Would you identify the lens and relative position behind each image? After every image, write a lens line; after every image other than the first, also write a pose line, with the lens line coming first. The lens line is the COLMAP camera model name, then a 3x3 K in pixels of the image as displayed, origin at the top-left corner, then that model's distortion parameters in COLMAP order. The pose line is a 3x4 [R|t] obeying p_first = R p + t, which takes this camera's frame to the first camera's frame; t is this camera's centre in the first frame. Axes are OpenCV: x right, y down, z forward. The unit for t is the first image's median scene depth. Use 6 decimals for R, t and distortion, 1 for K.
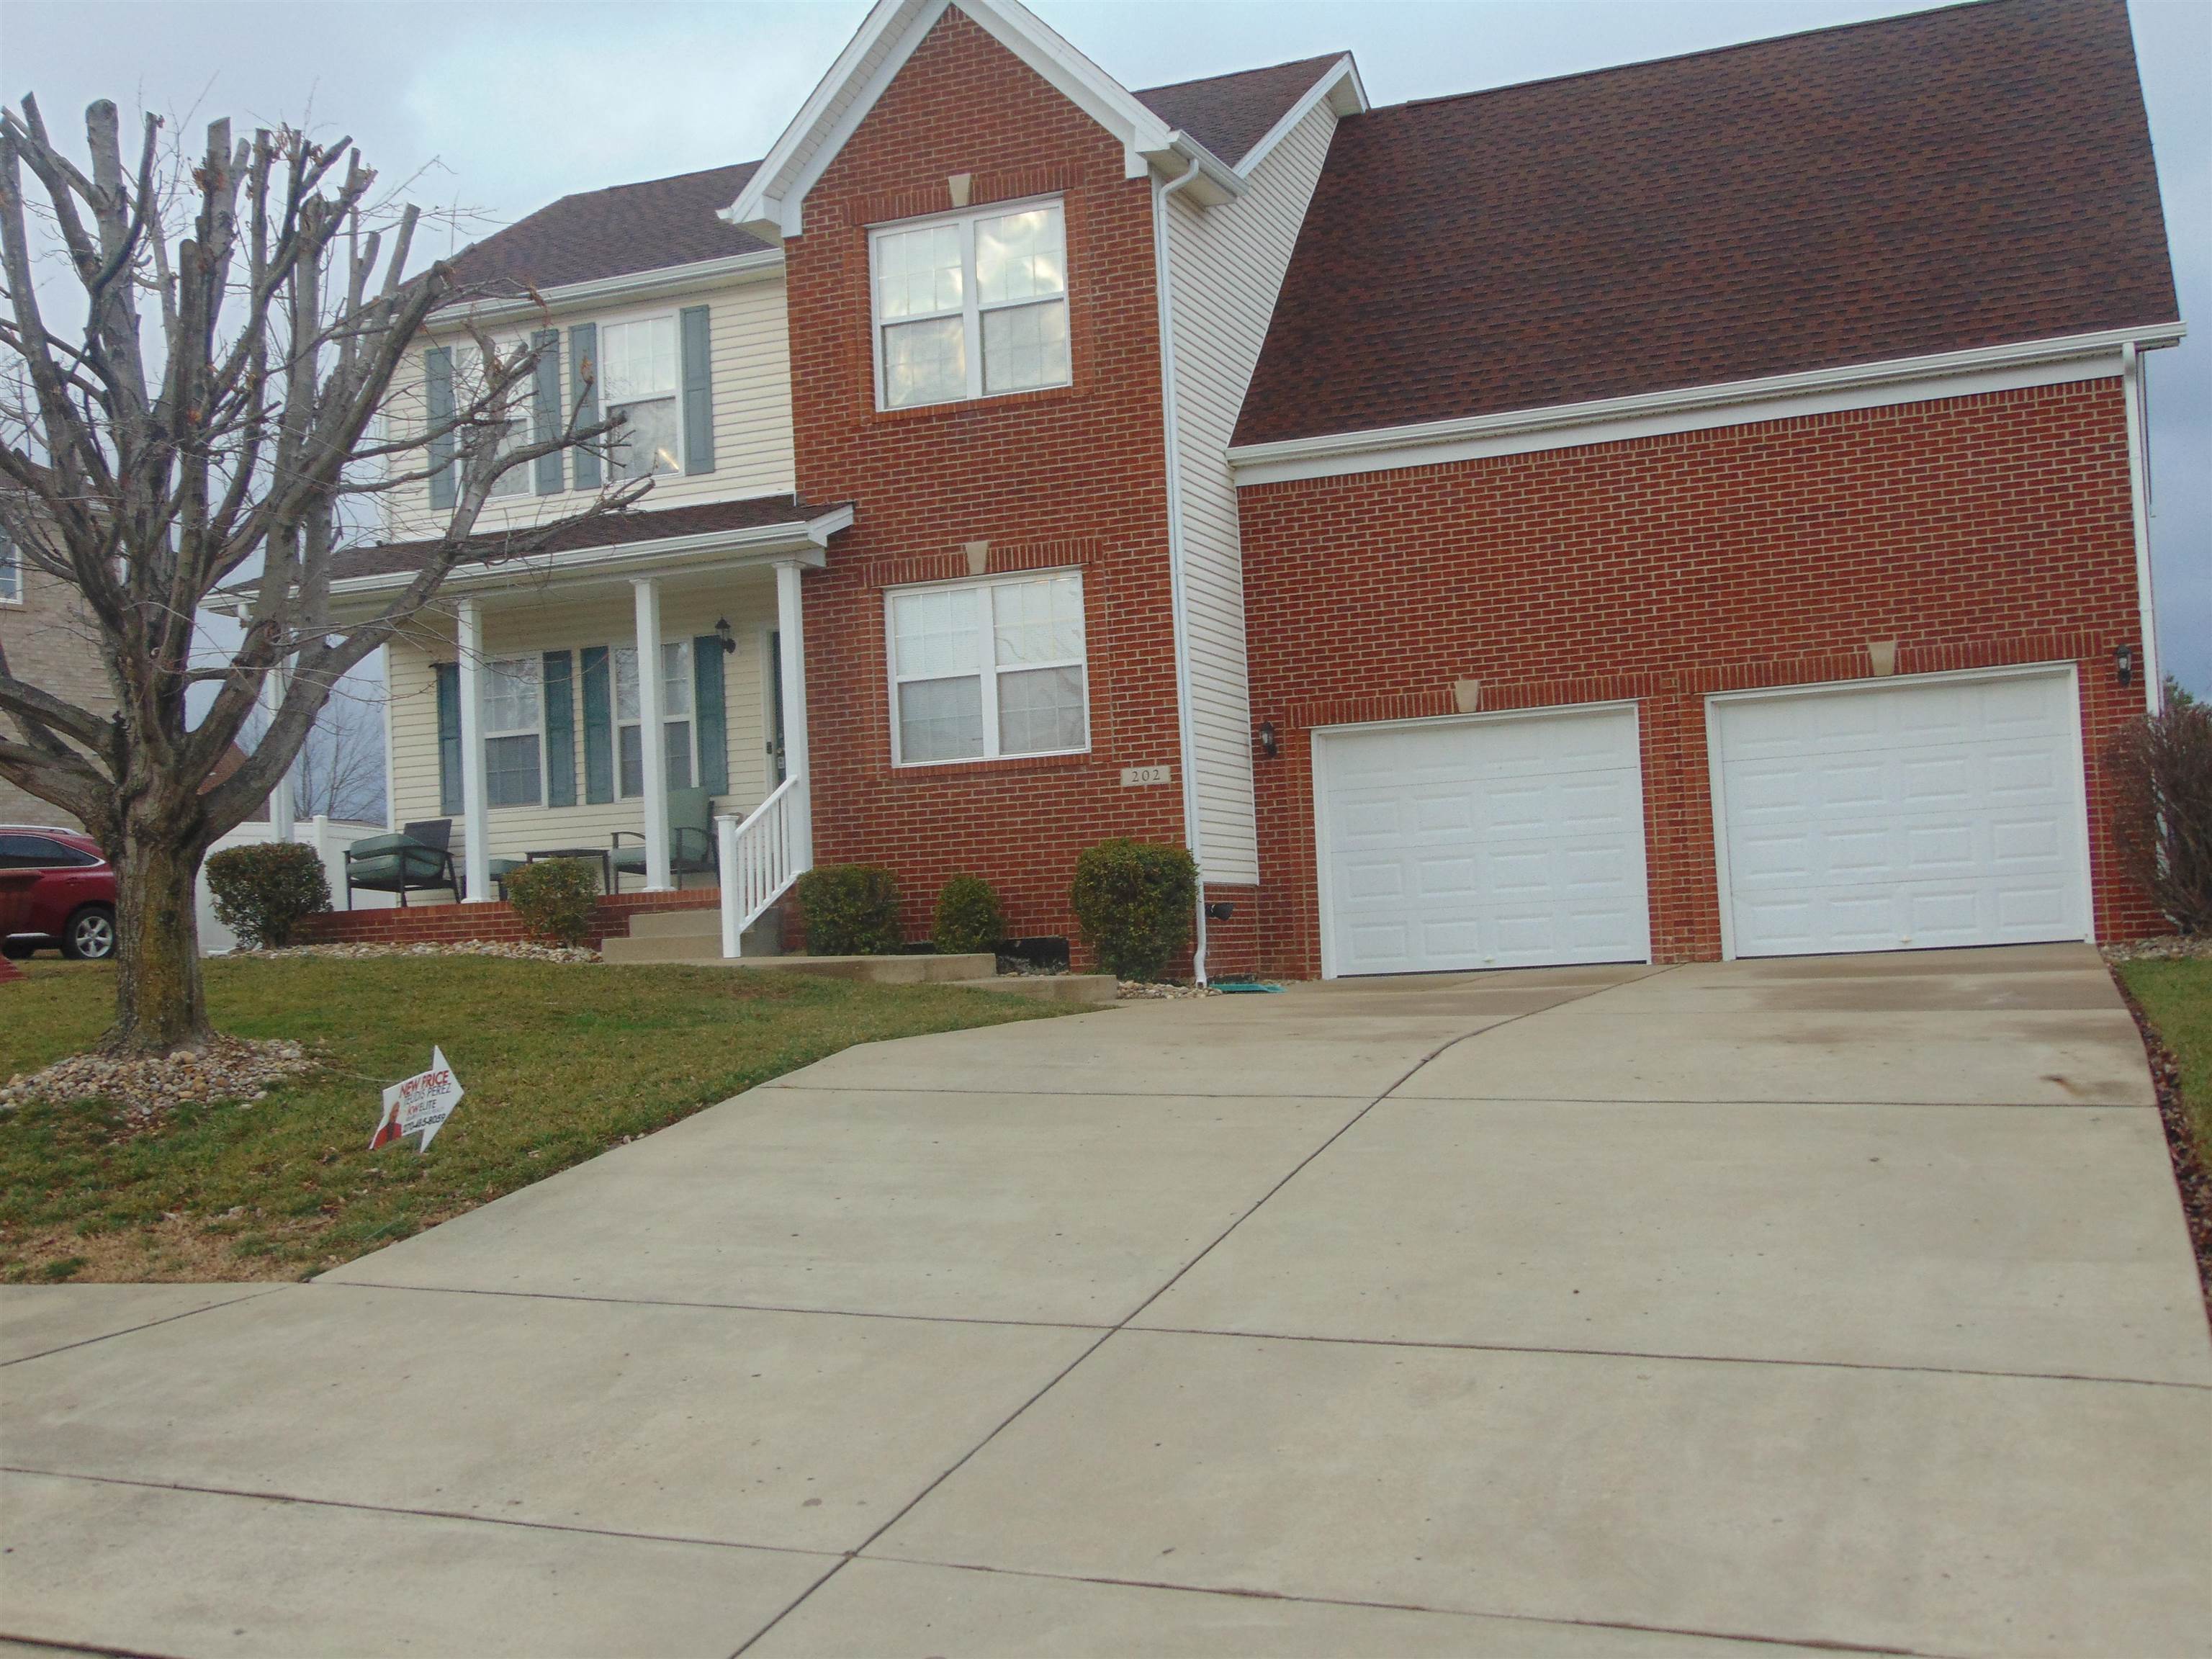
lens RADIAL K [[2525.8, 0, 1106.0], [0, 2525.8, 829.5], [0, 0, 1]] dist [0.015114, 0.007916]
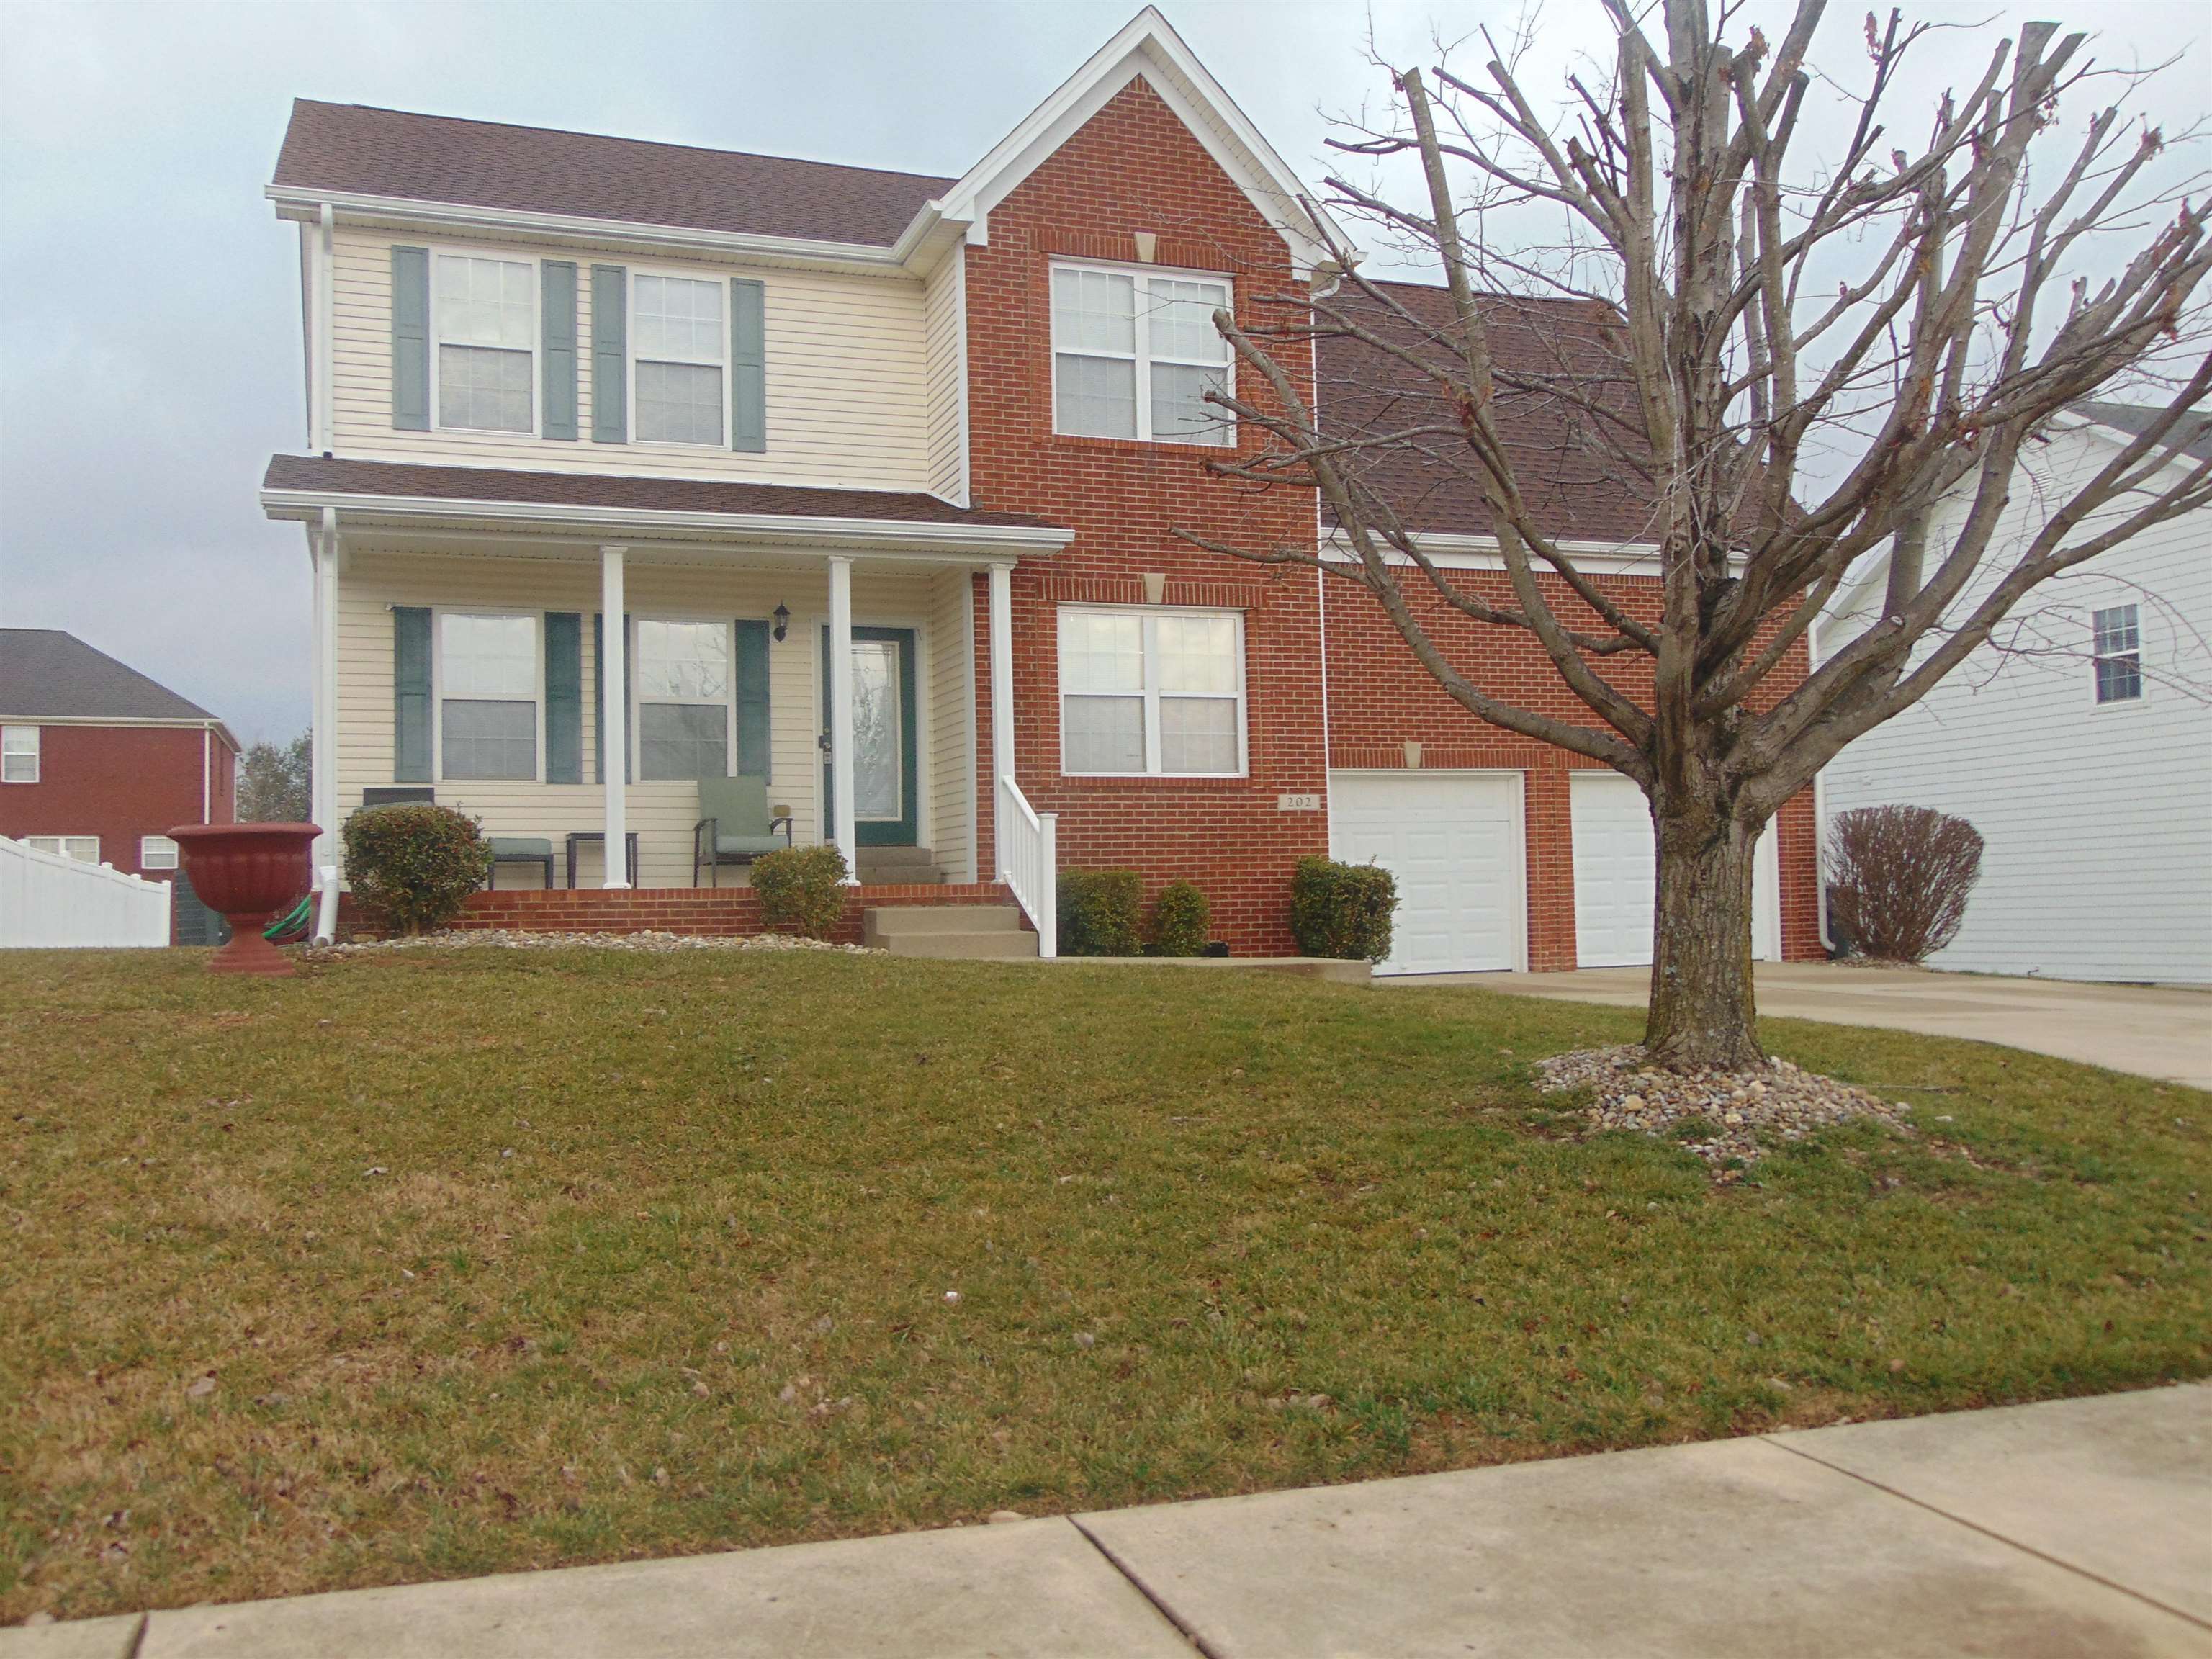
lens RADIAL K [[1926.8, 0, 1106.0], [0, 1926.8, 829.5], [0, 0, 1]] dist [-0.011484, 0.007218]
pose [[0.732010, 0.060250, 0.678625, -0.613575], [-0.049891, 0.998148, -0.034803, 0.024619], [-0.679465, -0.008381, 0.733660, 0.408060]]
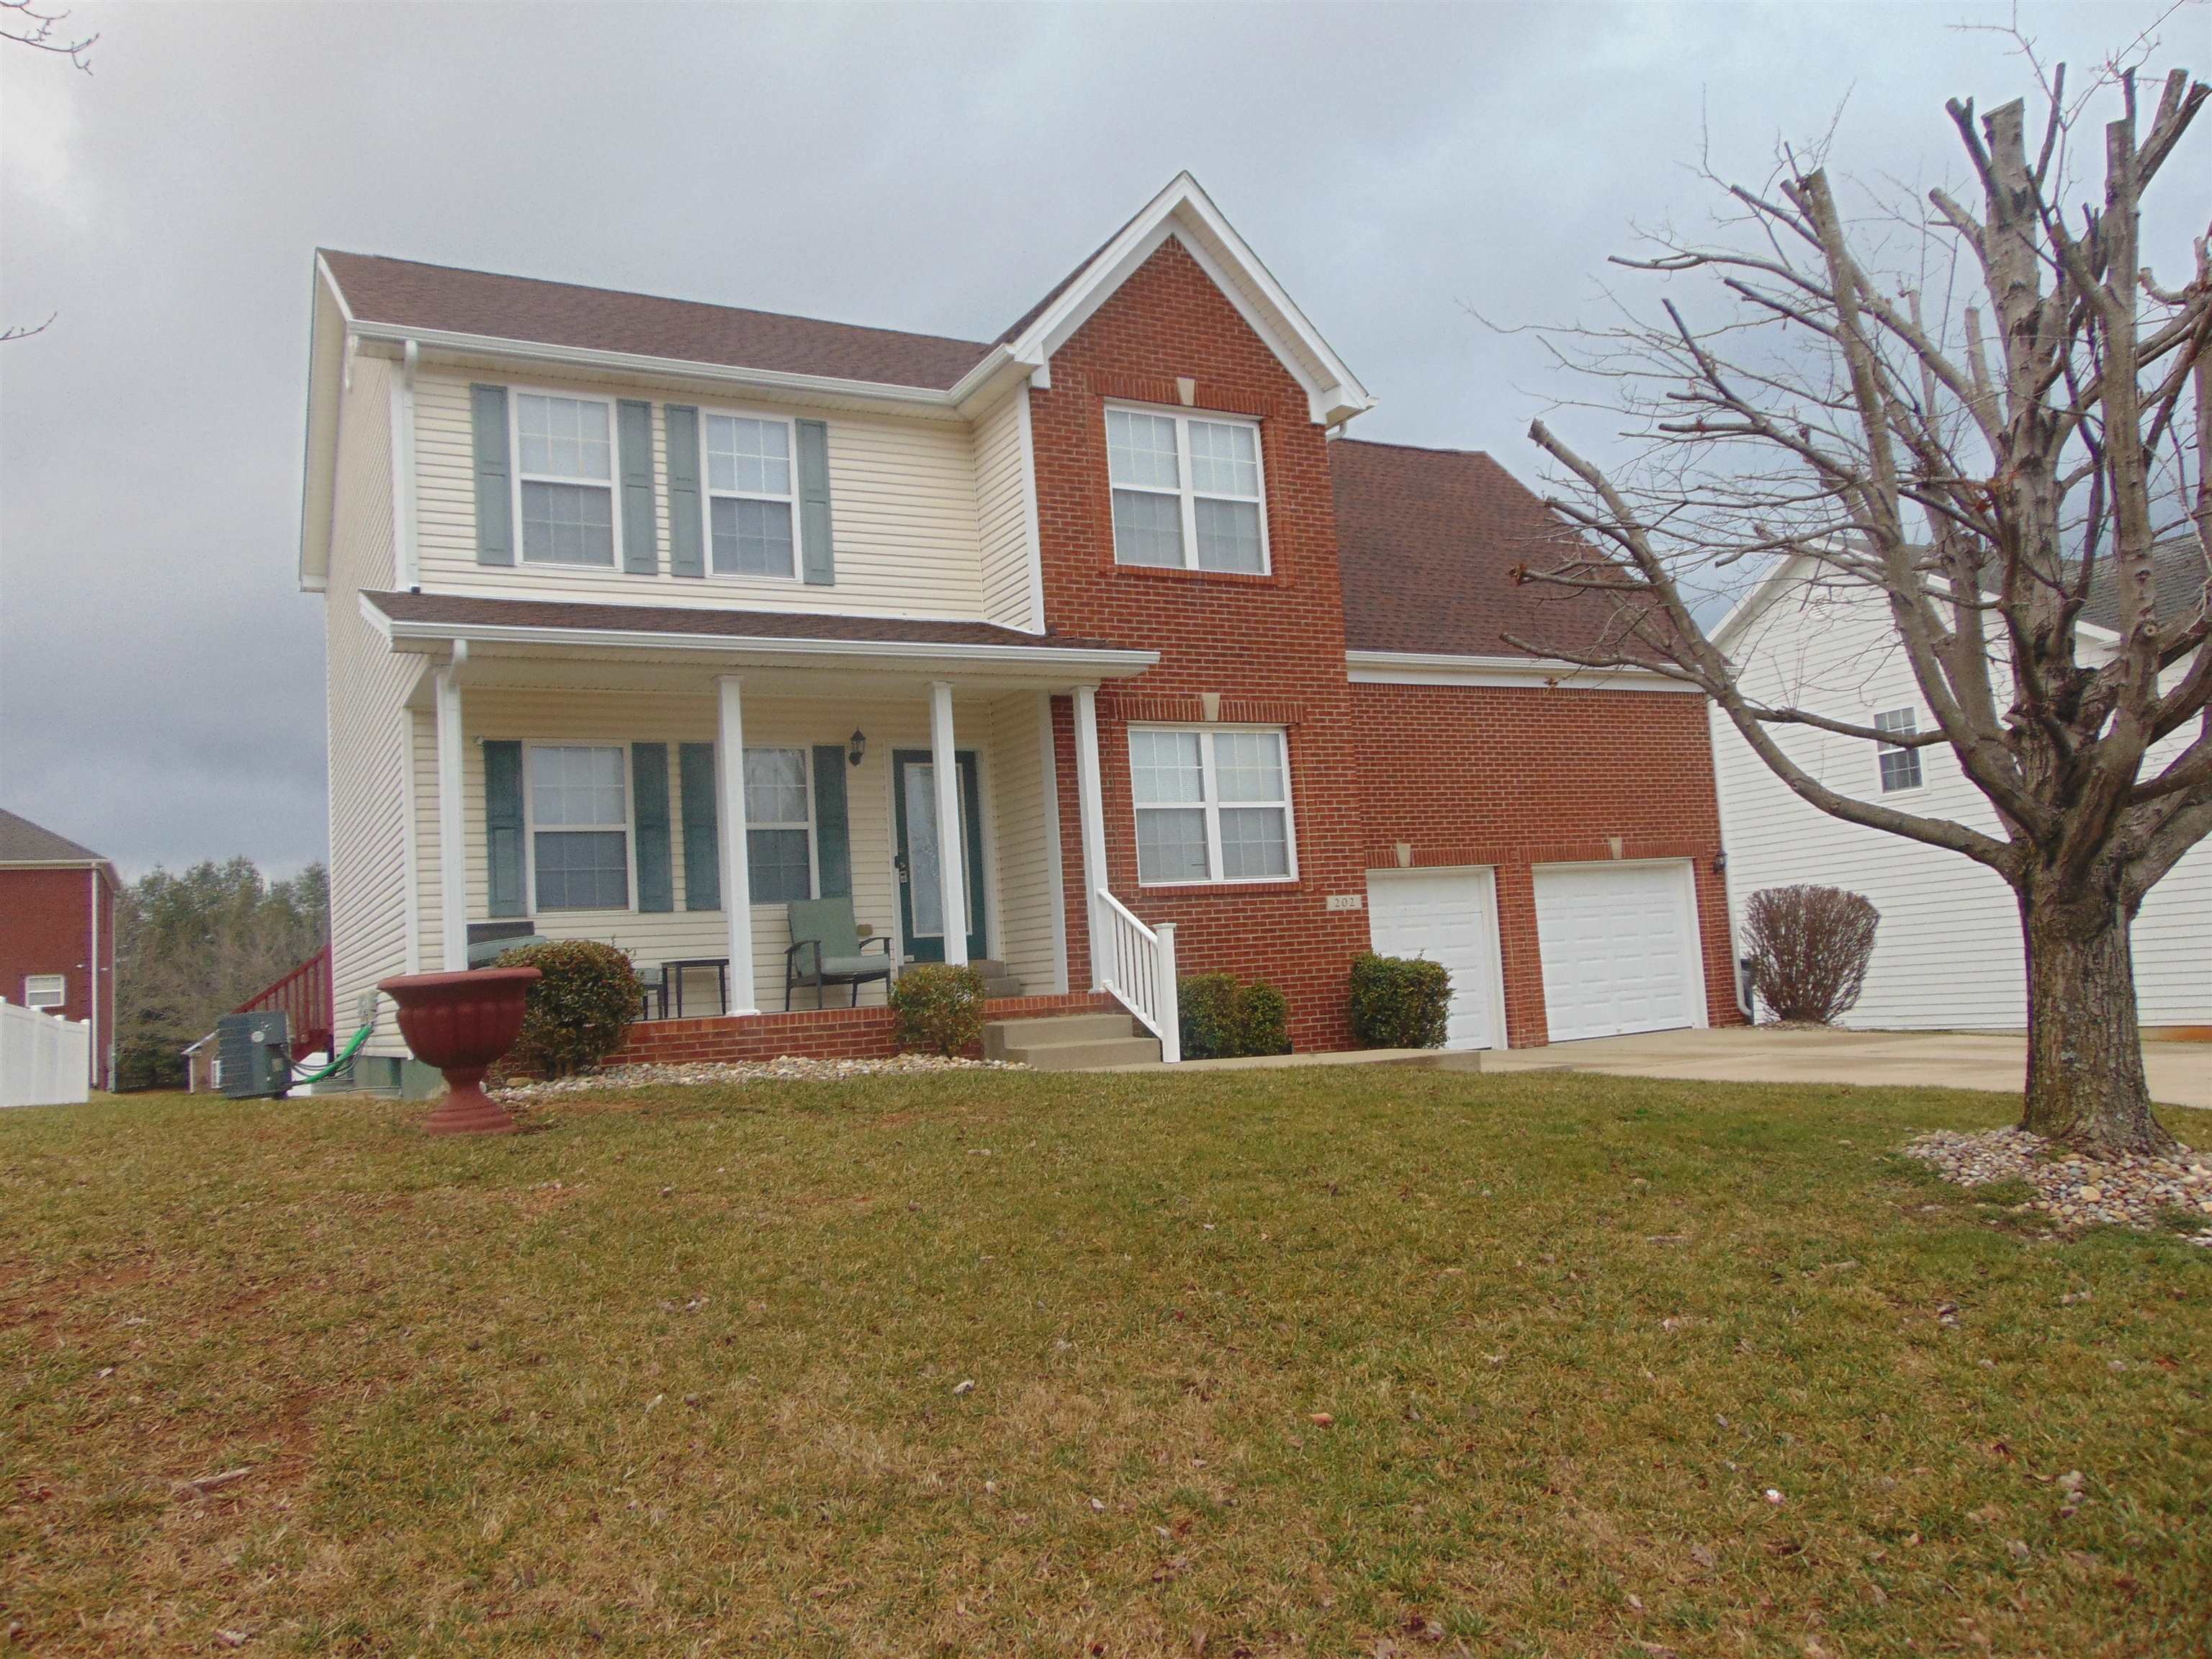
lens RADIAL K [[1667.3, 0, 1106.0], [0, 1667.3, 829.5], [0, 0, 1]] dist [-0.000374, 0.002861]
pose [[0.634618, 0.077887, 0.768892, -0.654733], [-0.004092, 0.995233, -0.097437, 0.021689], [-0.772816, 0.058689, 0.631911, 0.558401]]
